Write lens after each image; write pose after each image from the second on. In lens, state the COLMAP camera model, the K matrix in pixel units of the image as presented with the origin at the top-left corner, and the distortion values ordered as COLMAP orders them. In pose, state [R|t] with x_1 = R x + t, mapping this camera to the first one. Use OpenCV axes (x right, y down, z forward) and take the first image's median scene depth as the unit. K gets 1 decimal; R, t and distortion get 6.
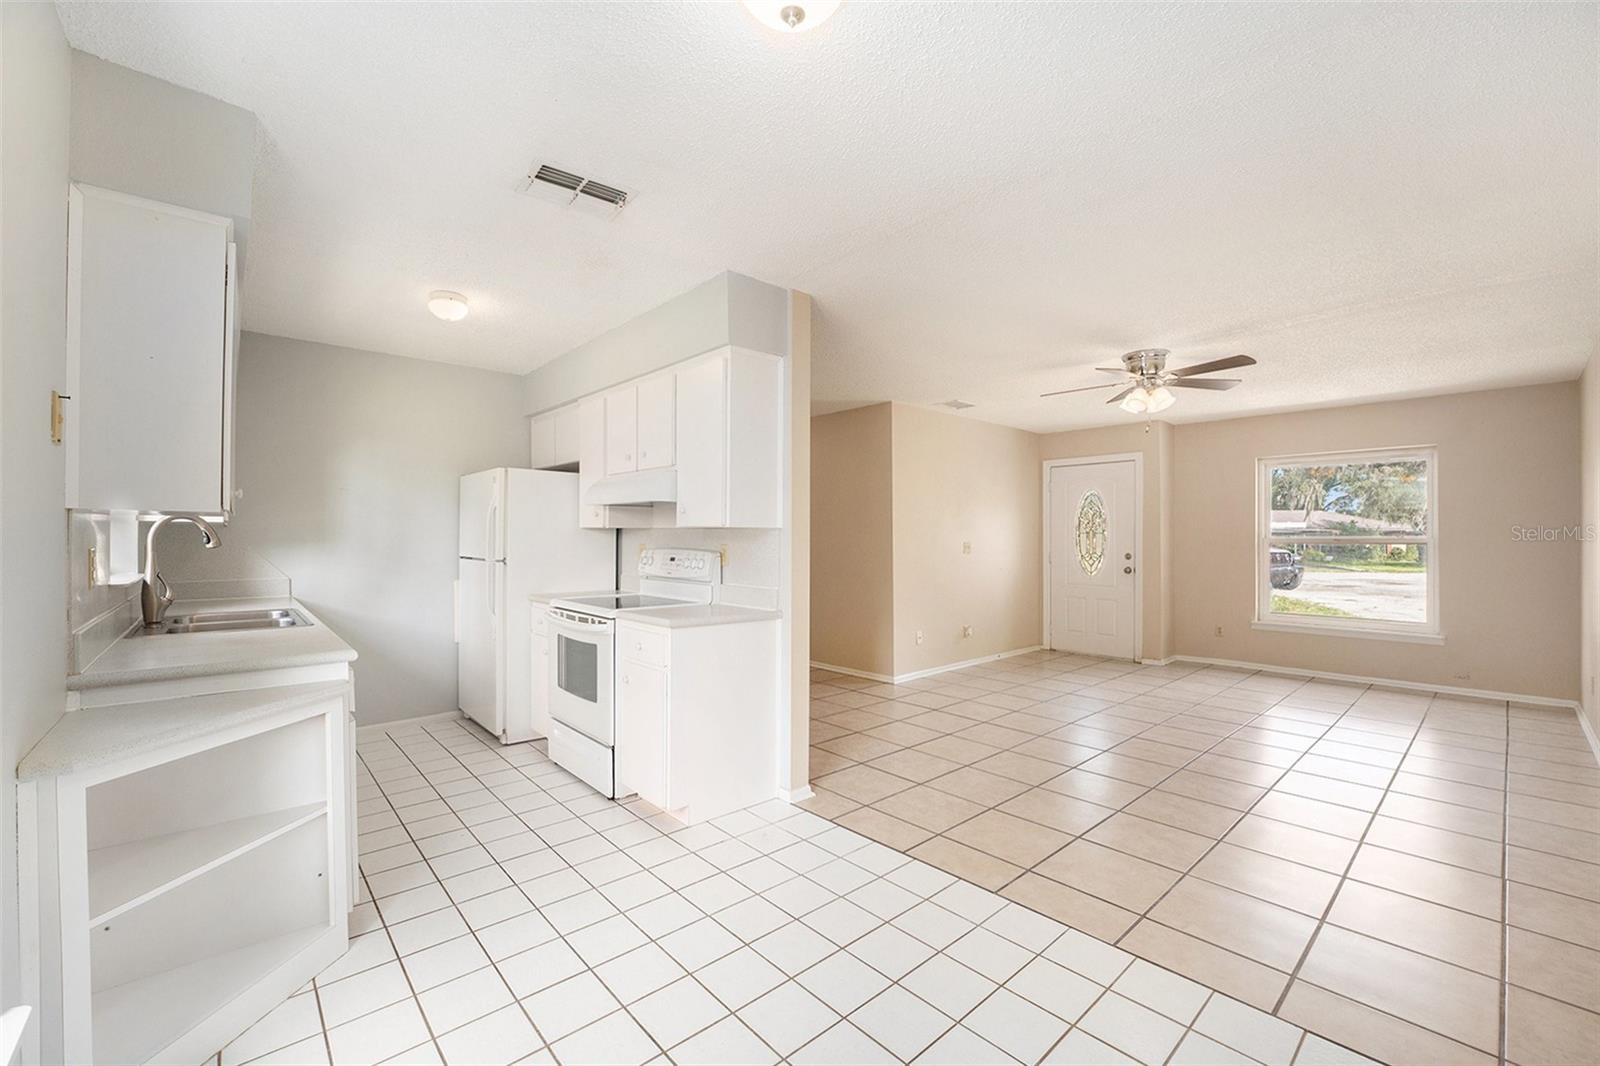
lens RADIAL K [[647.0, 0, 802.5], [0, 647.0, 533.1], [0, 0, 1]] dist [-0.027495, 0.002741]
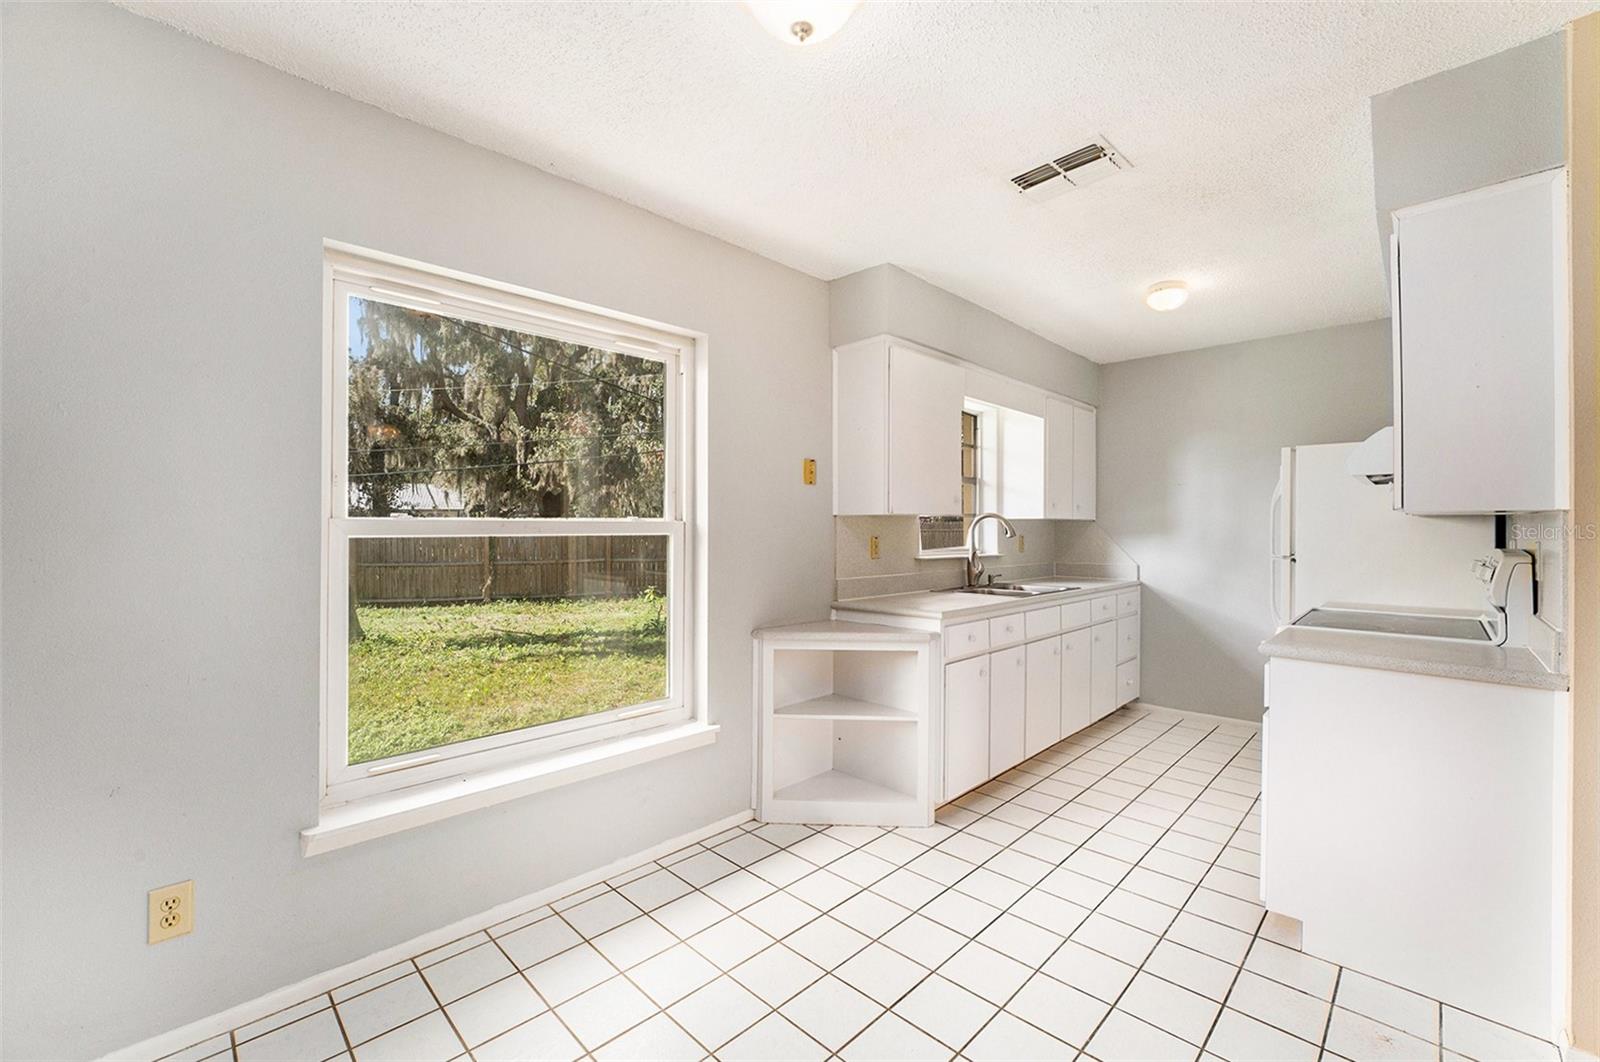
lens RADIAL K [[645.6, 0, 789.9], [0, 645.6, 518.4], [0, 0, 1]] dist [-0.022588, -0.000190]
pose [[0.053430, -0.019851, -0.998374, 0.375306], [0.008212, 0.999777, -0.019439, 0.003599], [0.998538, -0.007160, 0.053582, 0.340615]]
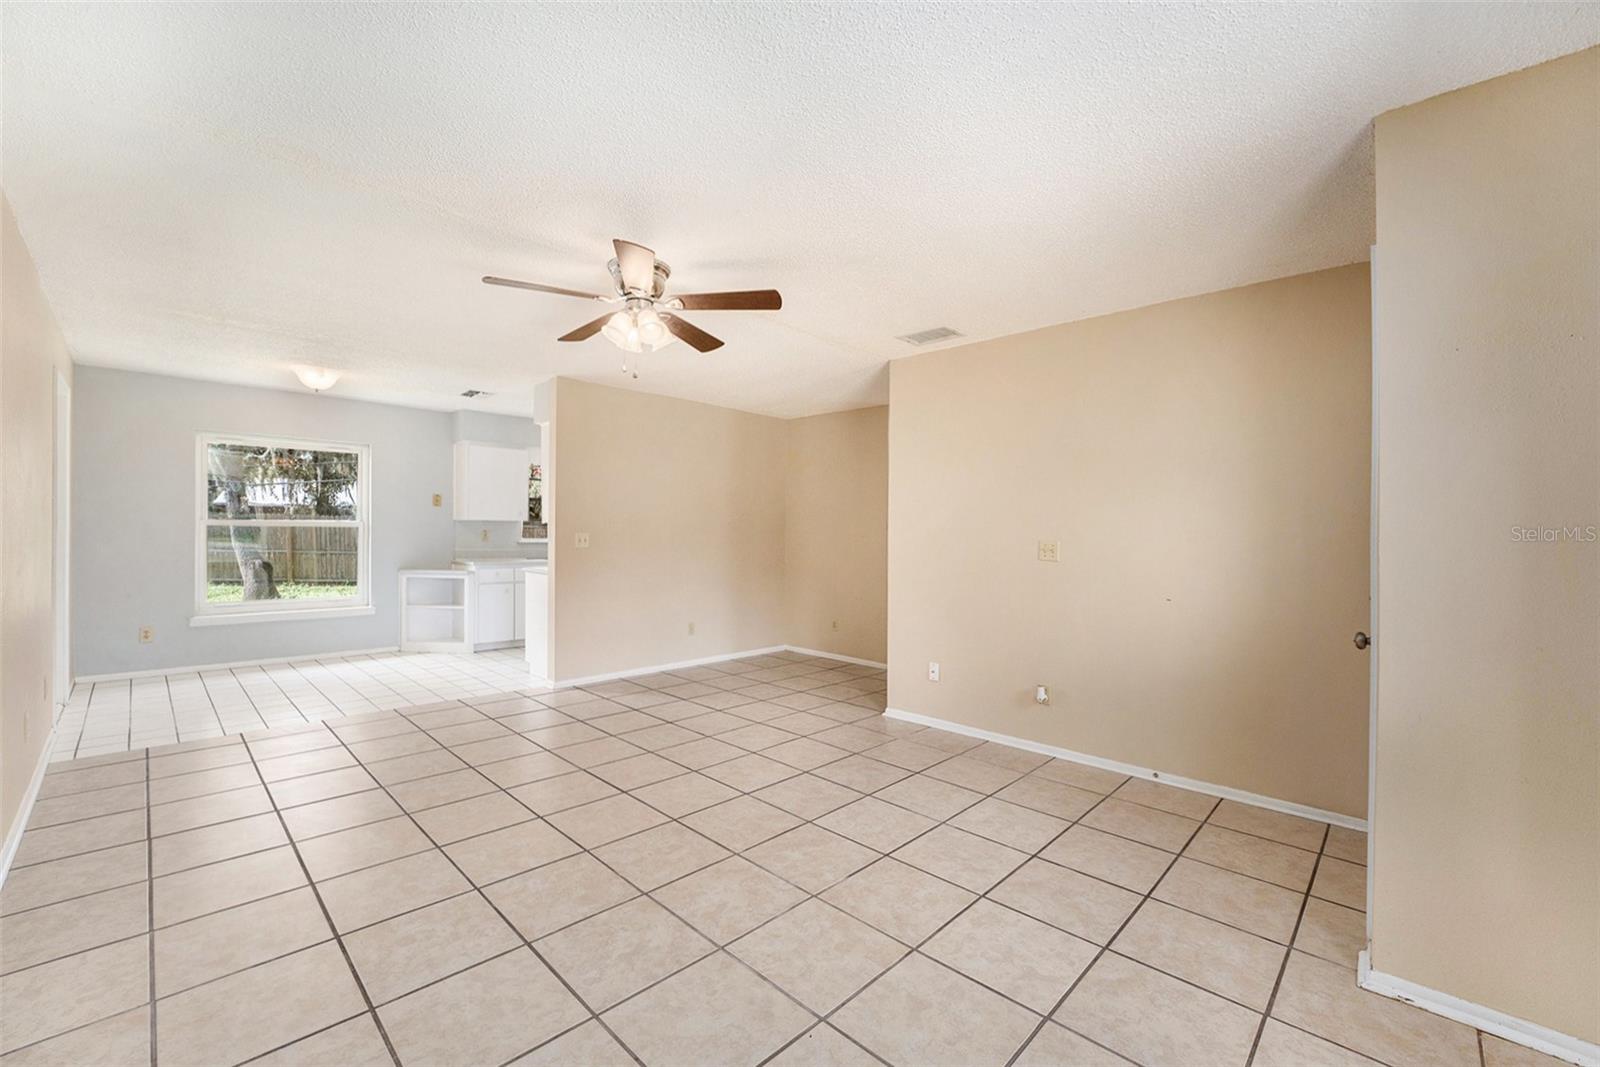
lens RADIAL K [[647.0, 0, 786.8], [0, 647.0, 531.7], [0, 0, 1]] dist [-0.027495, 0.002741]
pose [[0.073559, -0.002560, -0.997288, 1.496795], [-0.008478, 0.999959, -0.003193, 0.015592], [0.997255, 0.008689, 0.073534, 1.318496]]
